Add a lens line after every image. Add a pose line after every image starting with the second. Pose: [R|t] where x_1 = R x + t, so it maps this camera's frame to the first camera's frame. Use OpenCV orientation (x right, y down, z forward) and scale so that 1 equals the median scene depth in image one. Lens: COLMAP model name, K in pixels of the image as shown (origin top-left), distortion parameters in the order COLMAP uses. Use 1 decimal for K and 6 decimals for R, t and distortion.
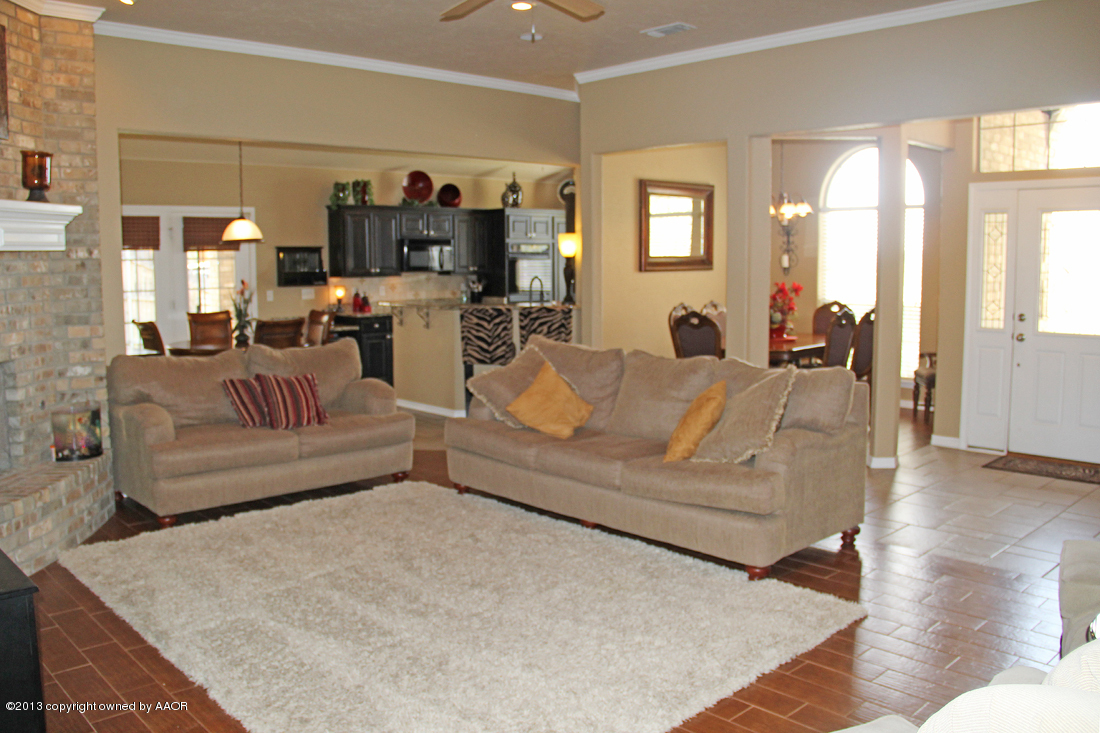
lens RADIAL K [[909.7, 0, 555.6], [0, 909.7, 366.2], [0, 0, 1]] dist [-0.157592, 0.099383]
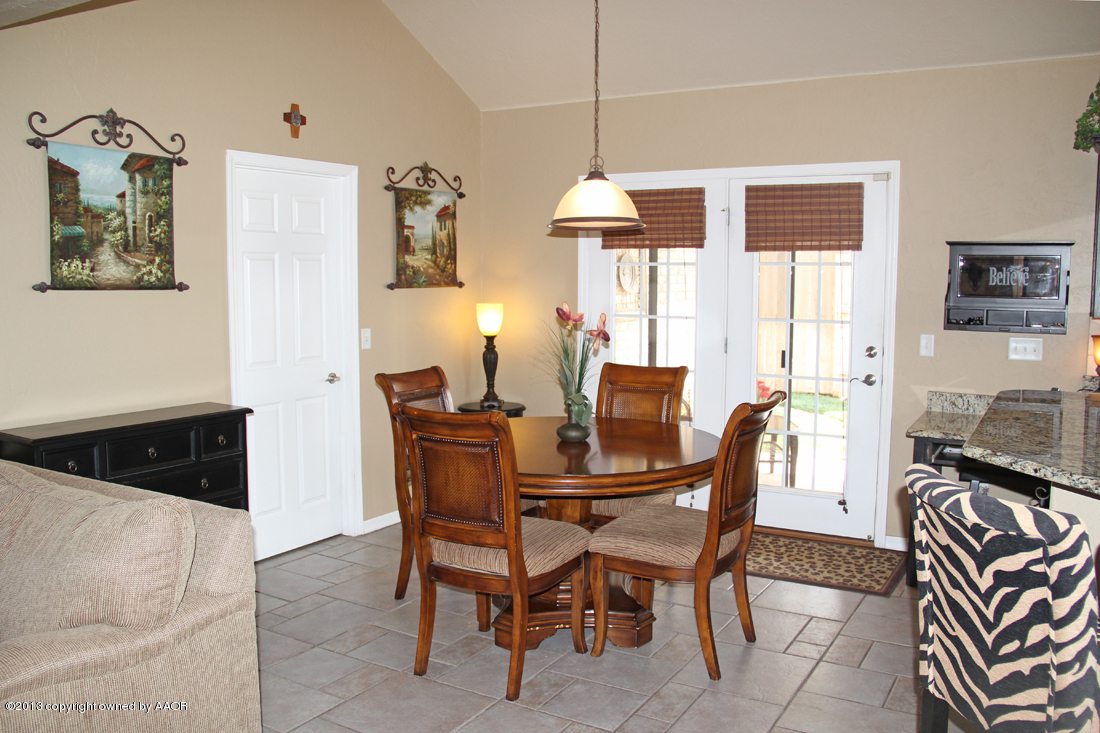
lens RADIAL K [[909.7, 0, 601.8], [0, 909.7, 358.6], [0, 0, 1]] dist [-0.157592, 0.099383]
pose [[0.294669, 0.094064, -0.950958, 0.076205], [-0.114204, 0.991478, 0.062684, -0.078315], [0.948751, 0.090132, 0.302900, 0.666167]]
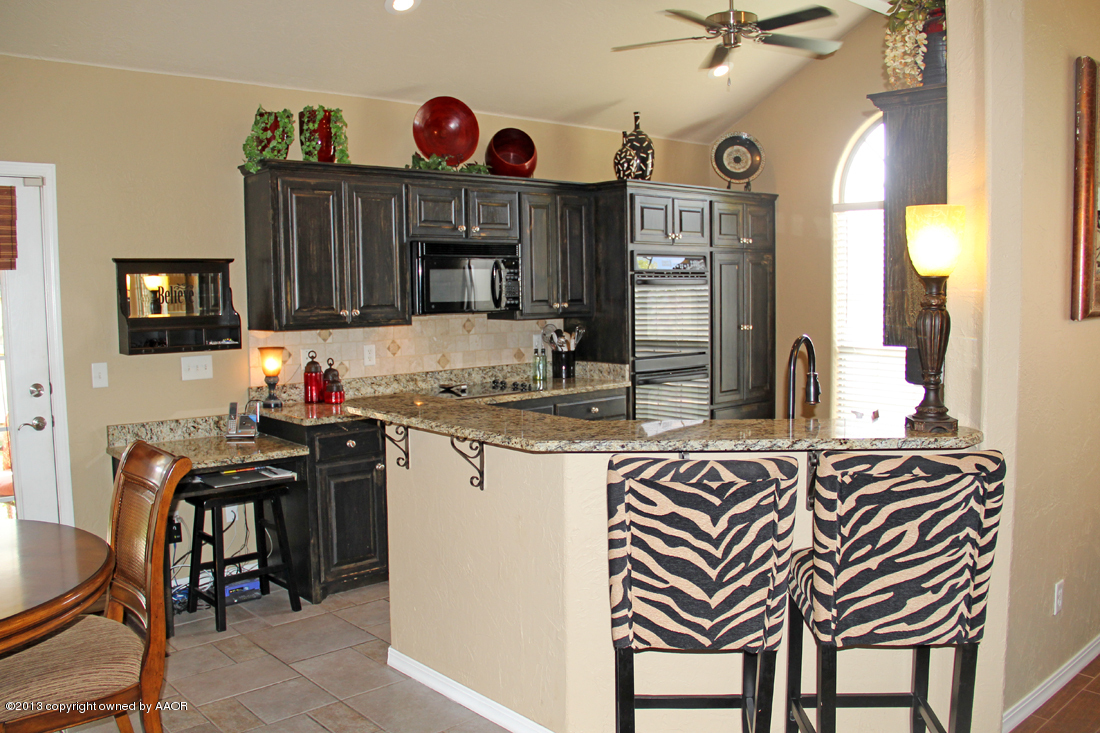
lens RADIAL K [[909.7, 0, 546.3], [0, 909.7, 361.5], [0, 0, 1]] dist [-0.157592, 0.099383]
pose [[0.999393, -0.005666, -0.034373, -0.090551], [0.004481, 0.999397, -0.034445, -0.067110], [0.034548, 0.034270, 0.998815, 0.569895]]
